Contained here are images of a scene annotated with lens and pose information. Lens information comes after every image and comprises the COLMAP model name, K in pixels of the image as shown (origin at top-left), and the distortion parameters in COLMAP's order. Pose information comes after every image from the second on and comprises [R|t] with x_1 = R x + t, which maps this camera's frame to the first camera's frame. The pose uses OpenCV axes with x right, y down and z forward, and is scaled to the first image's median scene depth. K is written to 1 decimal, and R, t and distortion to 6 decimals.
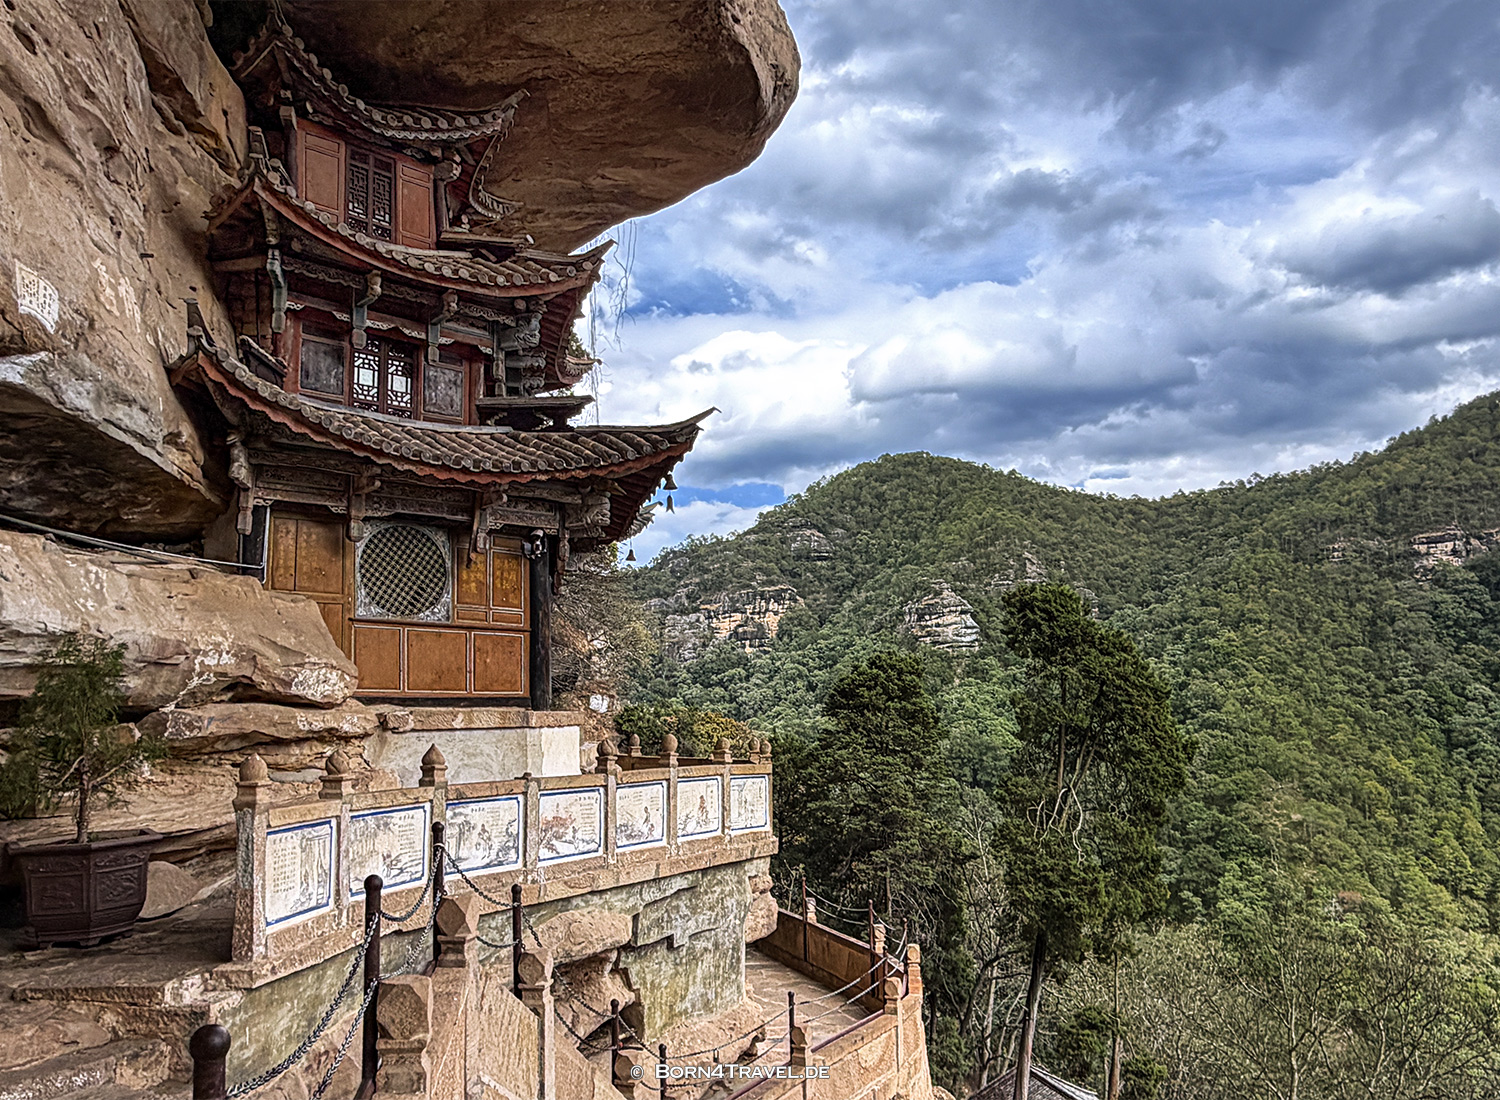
lens RADIAL K [[1120.5, 0, 730.9], [0, 1120.5, 633.4], [0, 0, 1]] dist [-0.010692, 0.002988]
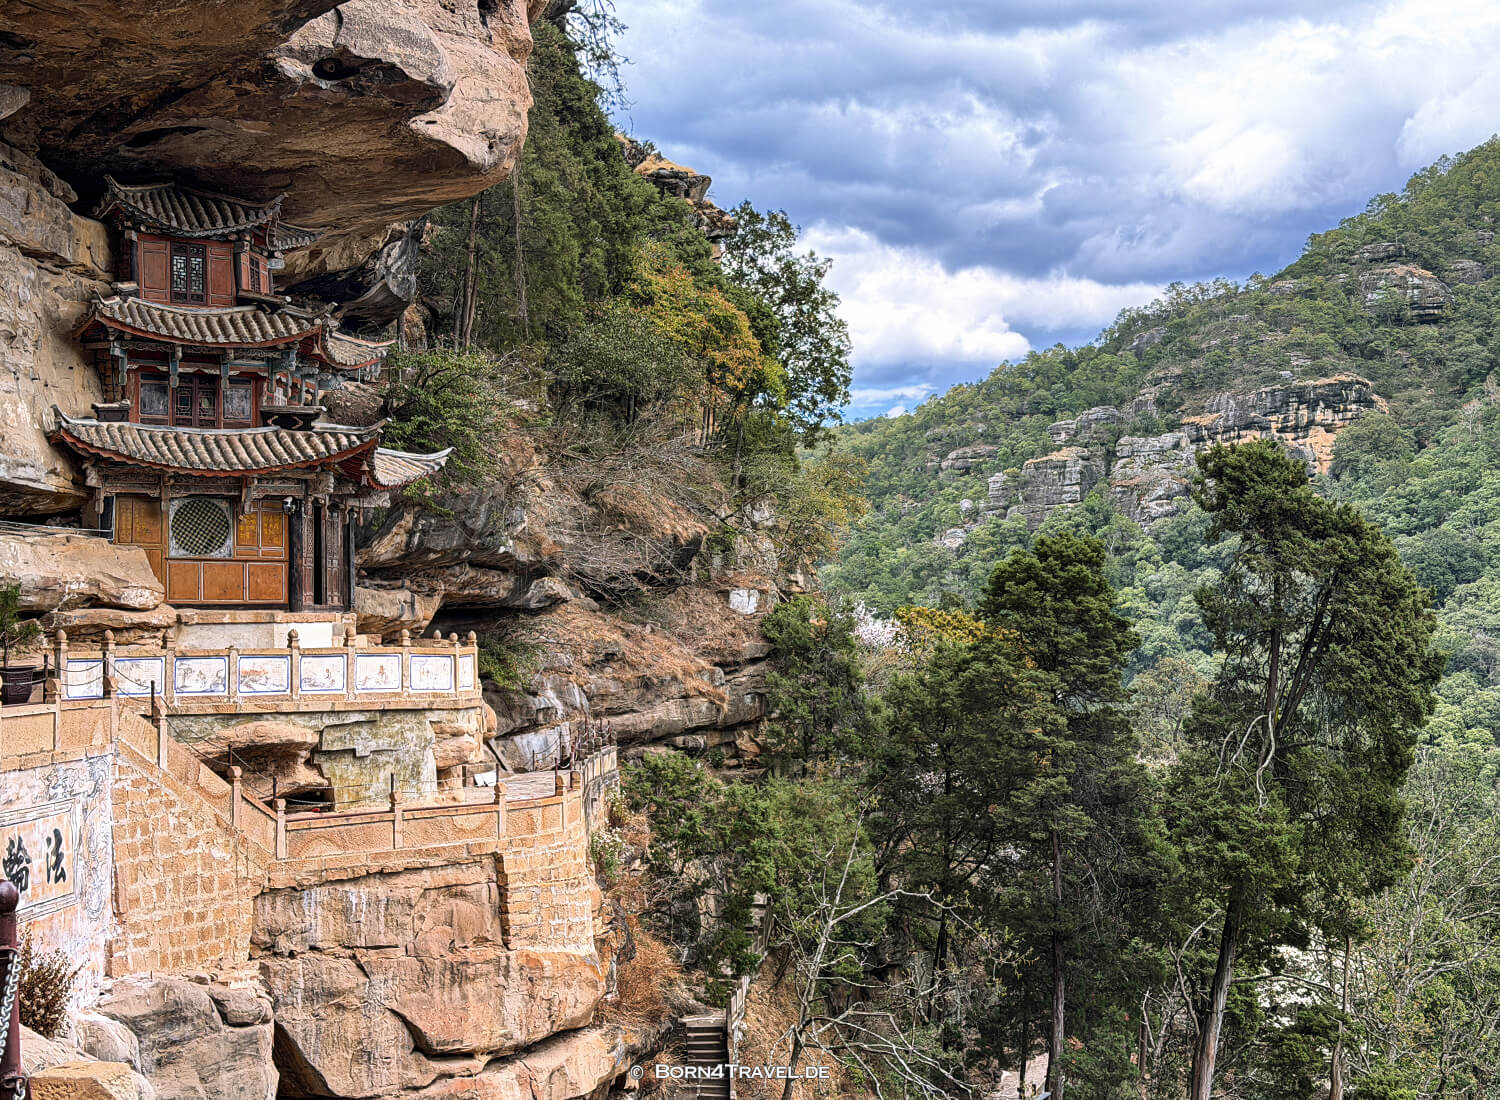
lens RADIAL K [[2074.9, 0, 751.6], [0, 2074.9, 585.7], [0, 0, 1]] dist [0.122695, 0.000000]
pose [[0.968427, -0.002963, -0.249280, 1.103328], [0.017041, 0.998377, 0.054333, -0.108451], [0.248715, -0.056865, 0.966906, -1.555742]]
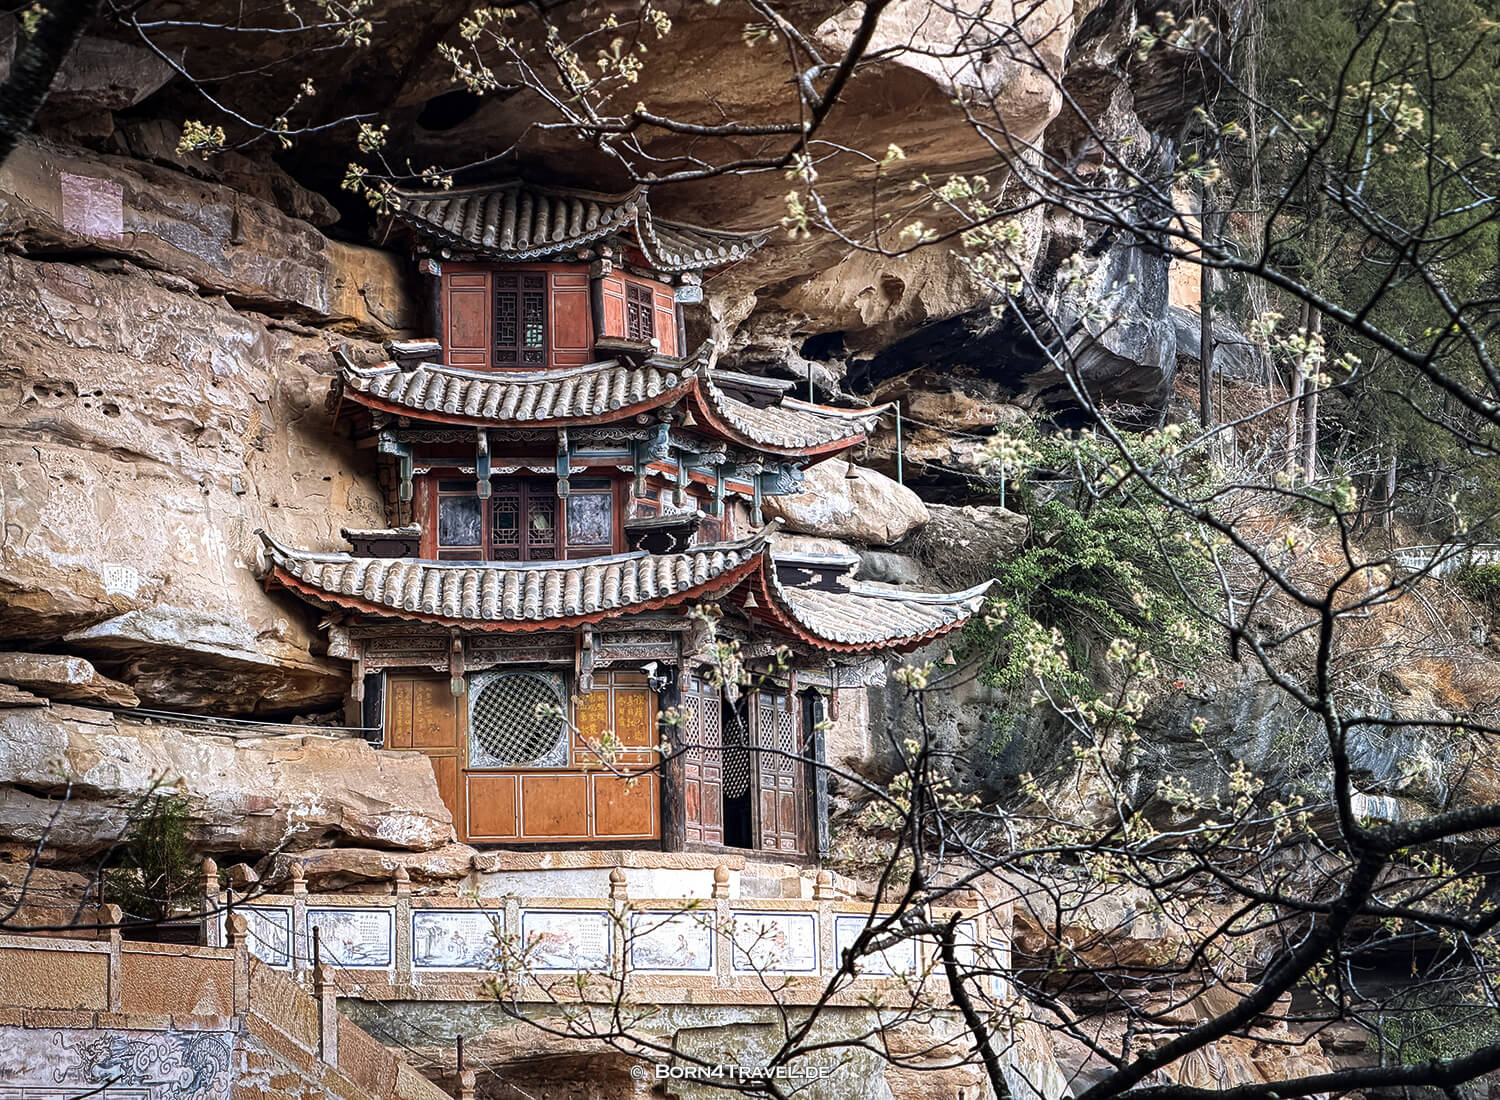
lens RADIAL K [[4388.4, 0, 751.5], [0, 4388.4, 622.5], [0, 0, 1]] dist [0.233292, 0.000000]
pose [[0.780042, -0.088231, -0.619476, 2.058625], [0.061476, 0.996025, -0.064452, 0.111193], [0.622700, 0.012192, 0.782366, -1.737629]]
